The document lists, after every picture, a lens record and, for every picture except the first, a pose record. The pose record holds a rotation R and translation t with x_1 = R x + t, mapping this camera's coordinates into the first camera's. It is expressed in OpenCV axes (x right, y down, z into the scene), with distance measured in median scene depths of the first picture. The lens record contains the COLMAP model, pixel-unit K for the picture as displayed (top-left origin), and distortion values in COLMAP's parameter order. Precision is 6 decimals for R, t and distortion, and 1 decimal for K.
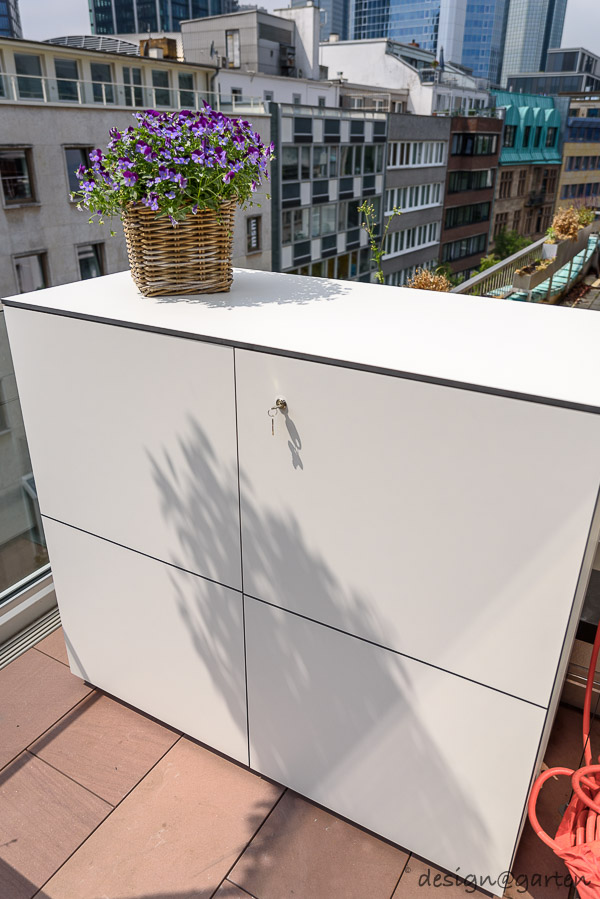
lens RADIAL K [[639.8, 0, 303.5], [0, 639.8, 433.3], [0, 0, 1]] dist [-0.022085, 0.012481]
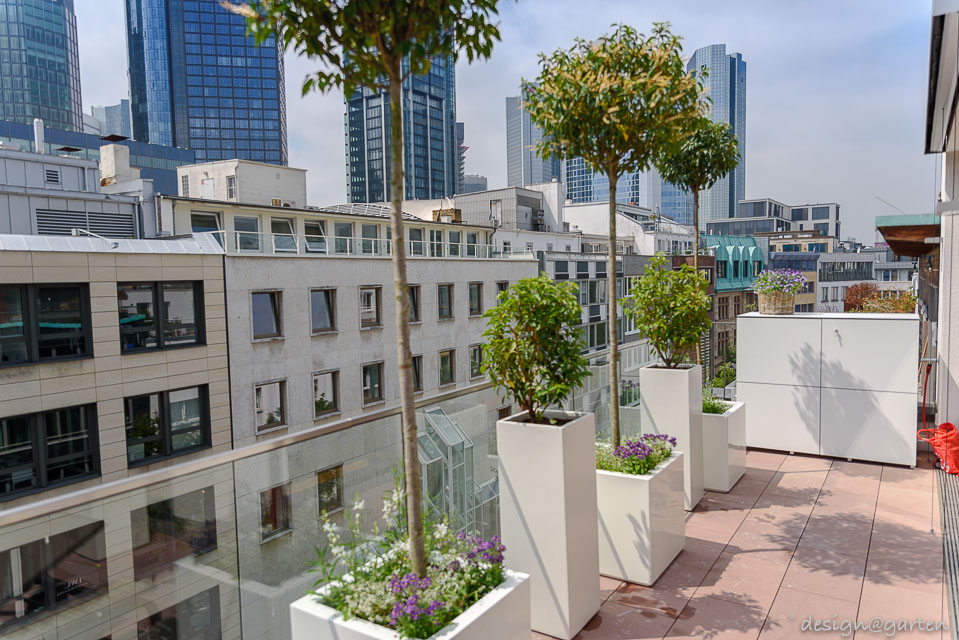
lens RADIAL K [[630.2, 0, 481.4], [0, 630.2, 318.2], [0, 0, 1]] dist [-0.005539, 0.001500]
pose [[0.997998, -0.023320, -0.058795, -0.076984], [0.000652, 0.933297, -0.359106, 0.049091], [0.063248, 0.358349, 0.931443, -0.111614]]
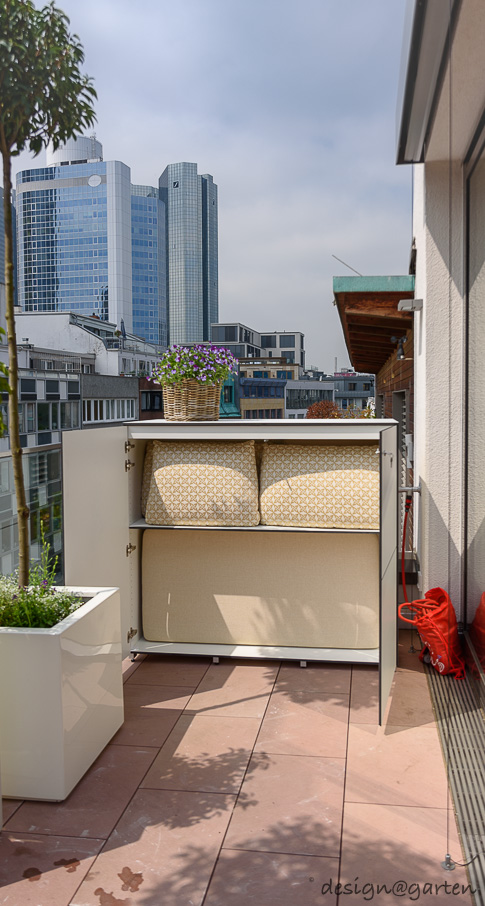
lens RADIAL K [[705.8, 0, 249.7], [0, 705.8, 408.0], [0, 0, 1]] dist [-0.004880, 0.006398]
pose [[0.928470, -0.017516, 0.370994, -0.042285], [0.167700, 0.911037, -0.376680, 0.030248], [-0.331392, 0.411952, 0.848808, -0.051057]]
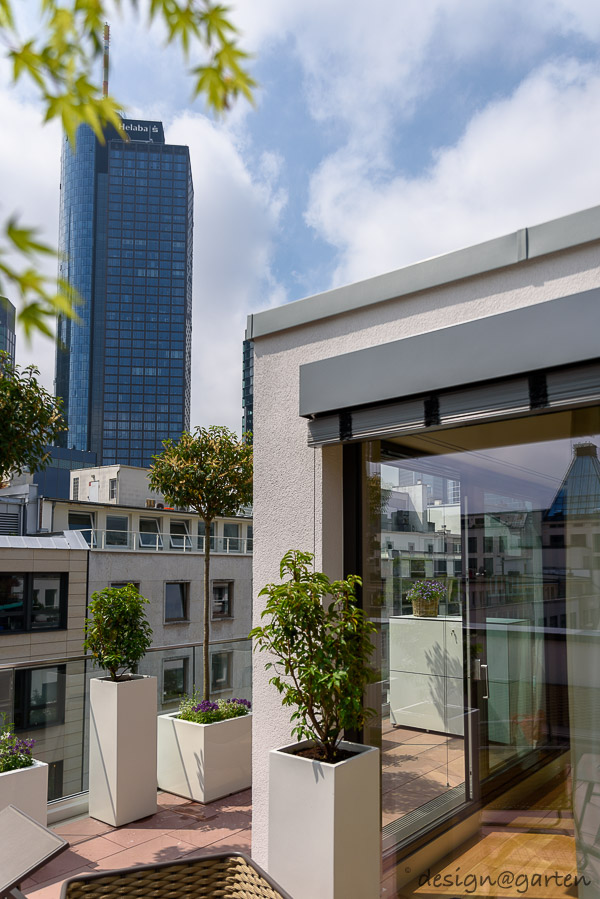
lens RADIAL K [[621.4, 0, 311.6], [0, 621.4, 526.7], [0, 0, 1]] dist [-0.018323, 0.001948]
pose [[0.987722, -0.015106, -0.155489, -0.014807], [-0.062149, 0.875164, -0.479819, 0.062794], [0.143326, 0.483591, 0.863480, -0.148153]]
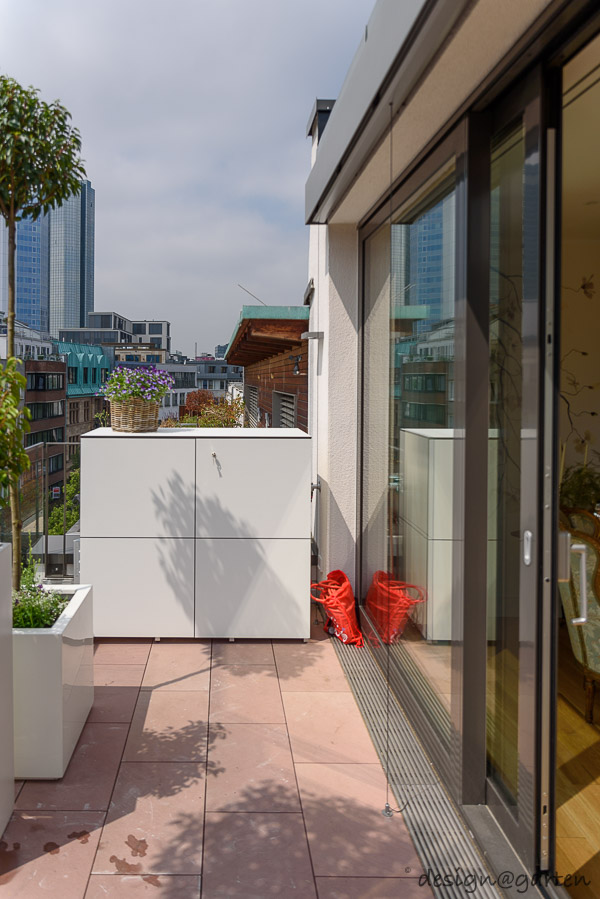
lens RADIAL K [[617.4, 0, 197.8], [0, 617.4, 362.0], [0, 0, 1]] dist [0.004964, -0.012137]
pose [[0.874903, 0.010623, 0.484181, -0.054521], [0.204477, 0.898176, -0.389190, 0.024427], [-0.439014, 0.439508, 0.783645, -0.053453]]
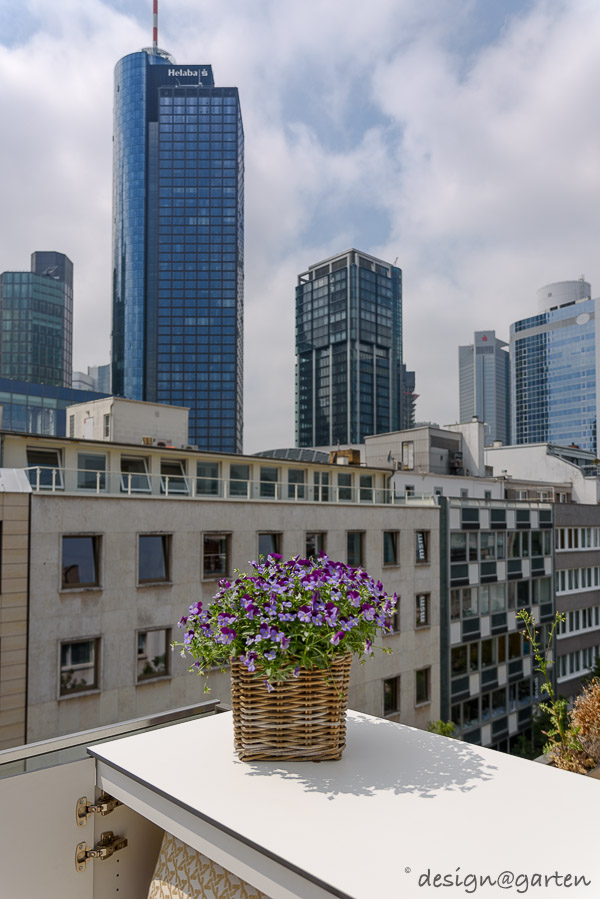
lens RADIAL K [[621.4, 0, 301.0], [0, 621.4, 494.3], [0, 0, 1]] dist [-0.018323, 0.001948]
pose [[0.964016, -0.014445, -0.265452, 0.002152], [-0.109840, 0.887665, -0.447198, -0.006908], [0.242092, 0.460263, 0.854137, 0.006524]]
